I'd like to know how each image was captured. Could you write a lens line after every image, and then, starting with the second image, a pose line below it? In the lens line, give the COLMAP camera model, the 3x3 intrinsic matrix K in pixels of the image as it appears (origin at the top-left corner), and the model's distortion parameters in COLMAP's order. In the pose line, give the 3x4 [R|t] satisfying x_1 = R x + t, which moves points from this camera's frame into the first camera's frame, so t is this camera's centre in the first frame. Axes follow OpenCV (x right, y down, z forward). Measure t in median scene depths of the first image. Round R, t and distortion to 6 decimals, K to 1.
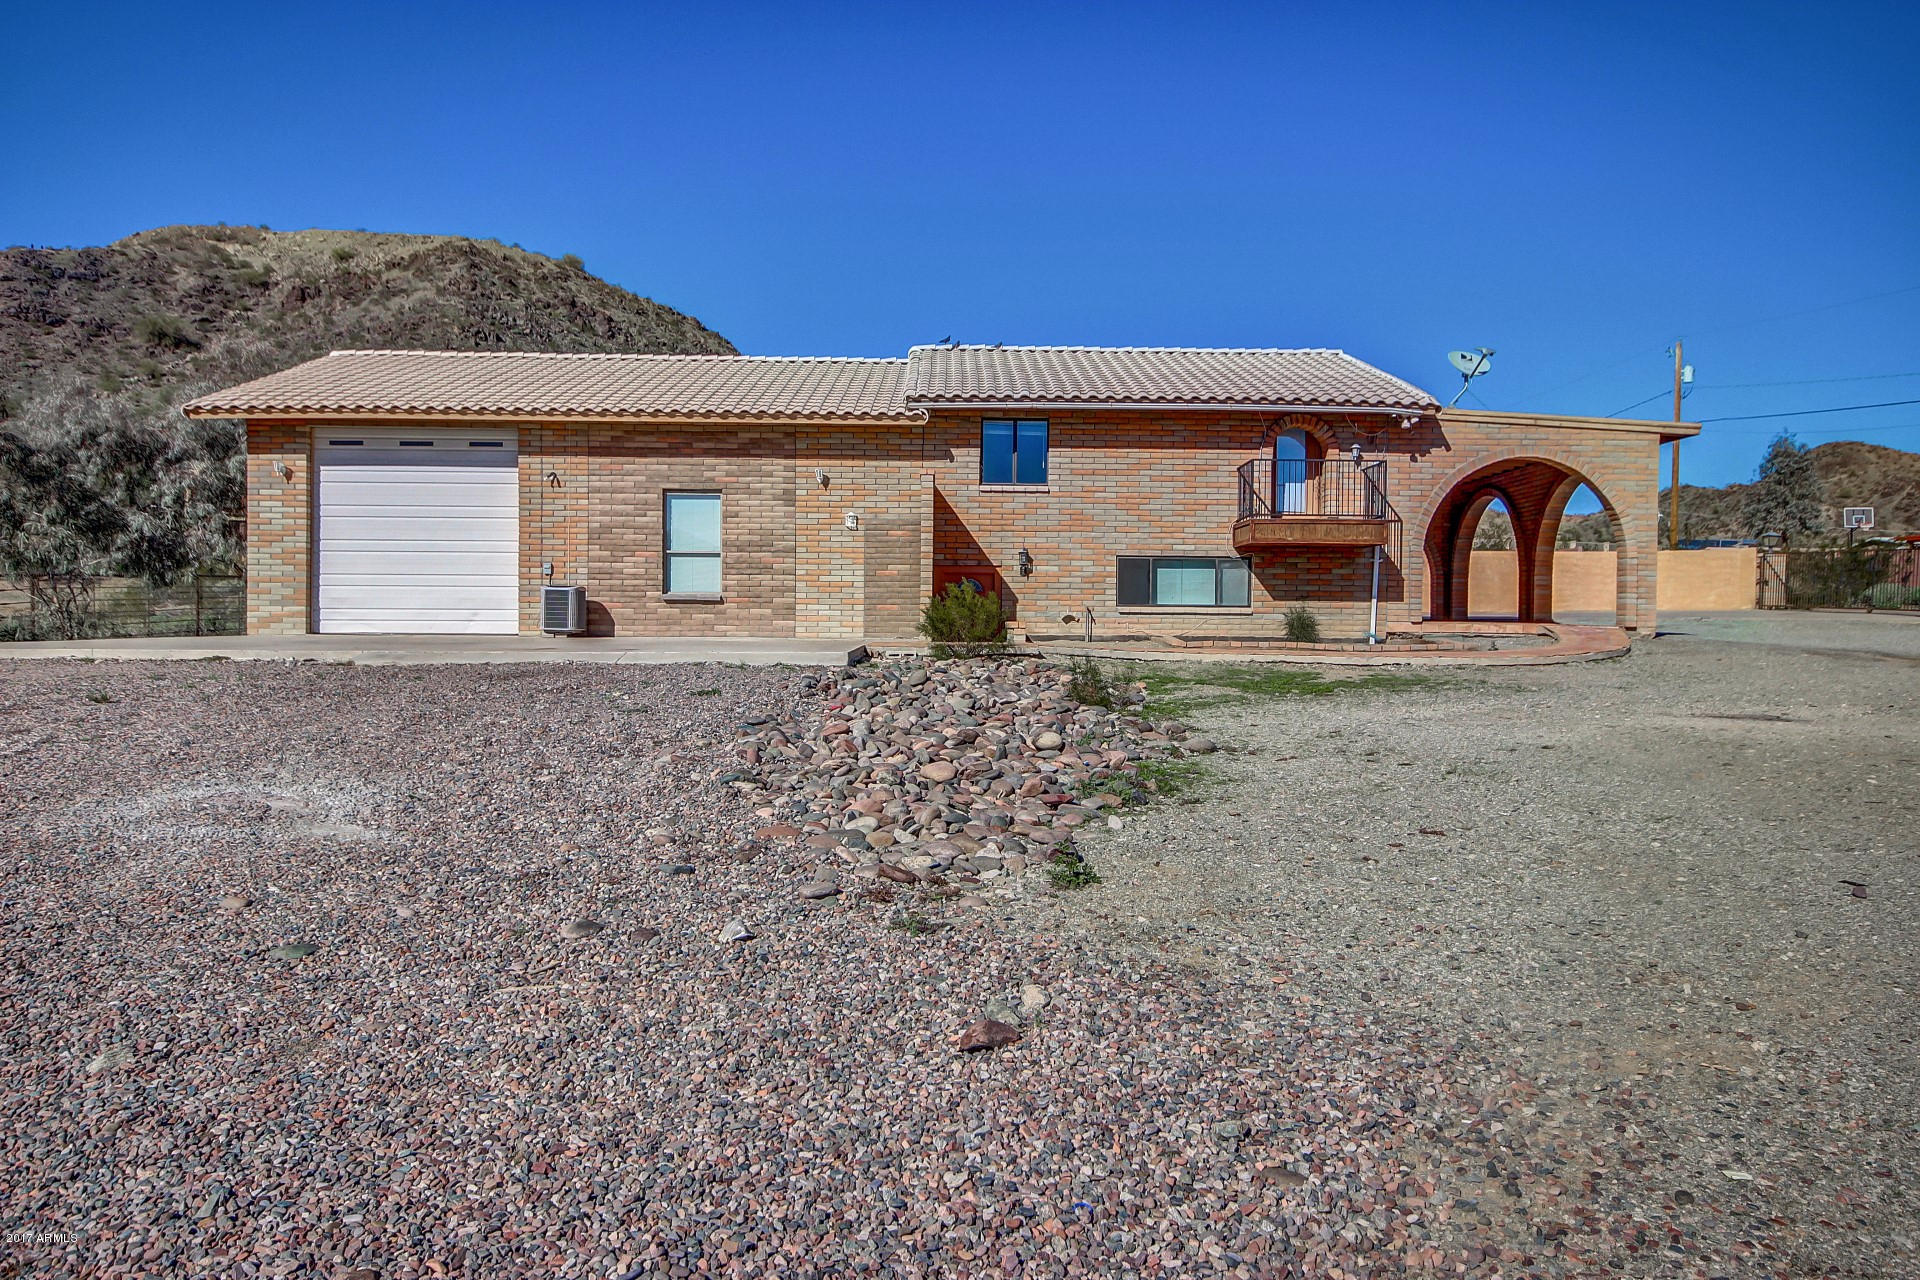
lens RADIAL K [[1400.2, 0, 971.6], [0, 1400.2, 637.0], [0, 0, 1]] dist [-0.003952, 0.039737]
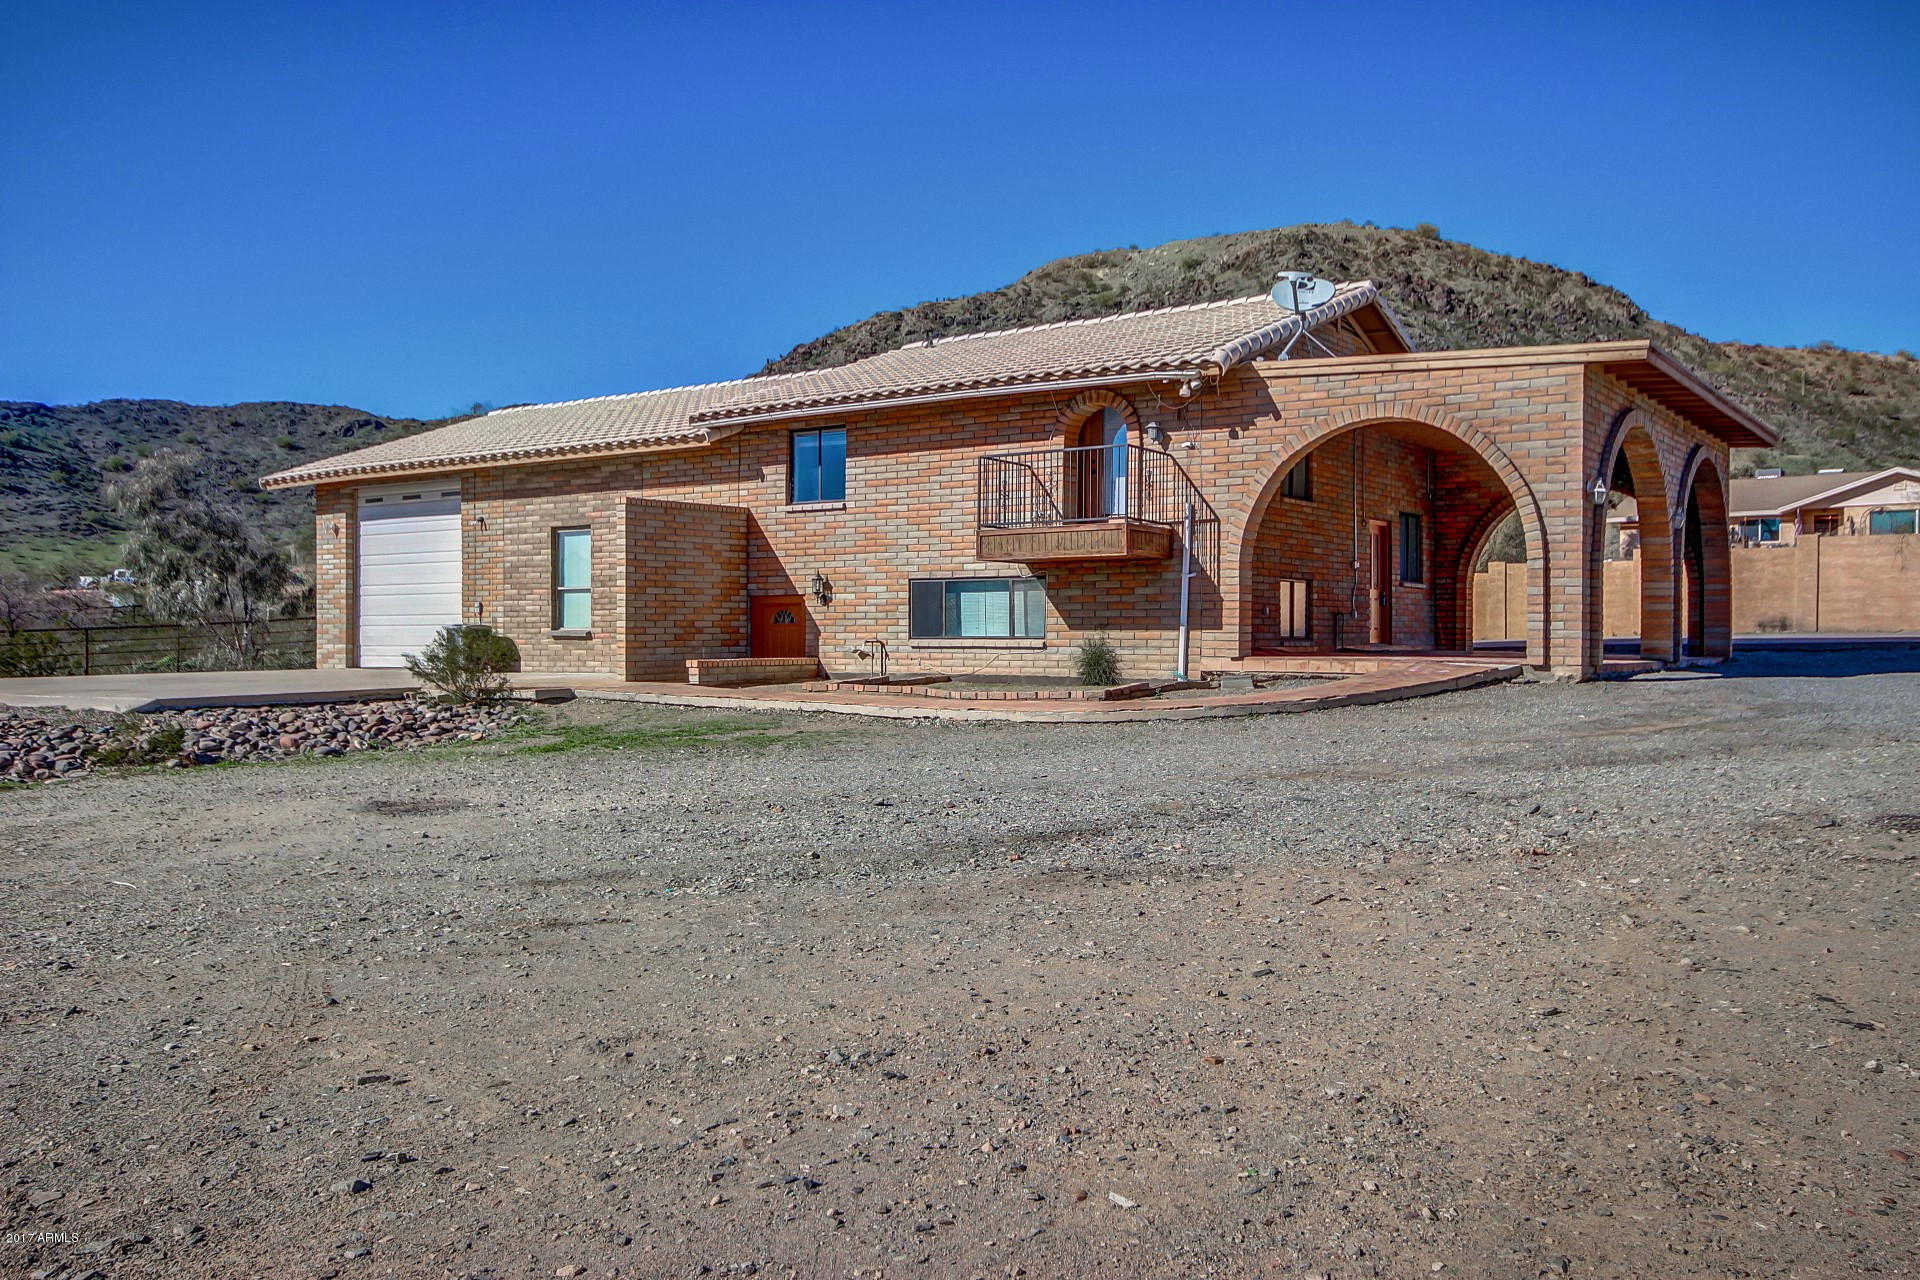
lens RADIAL K [[1555.1, 0, 960.0], [0, 1555.1, 640.0], [0, 0, 1]] dist [0.002506, 0.064011]
pose [[0.805702, -0.006415, -0.592287, 0.685132], [0.003154, 0.999974, -0.006540, -0.015100], [0.592313, 0.003401, 0.805701, 0.261732]]
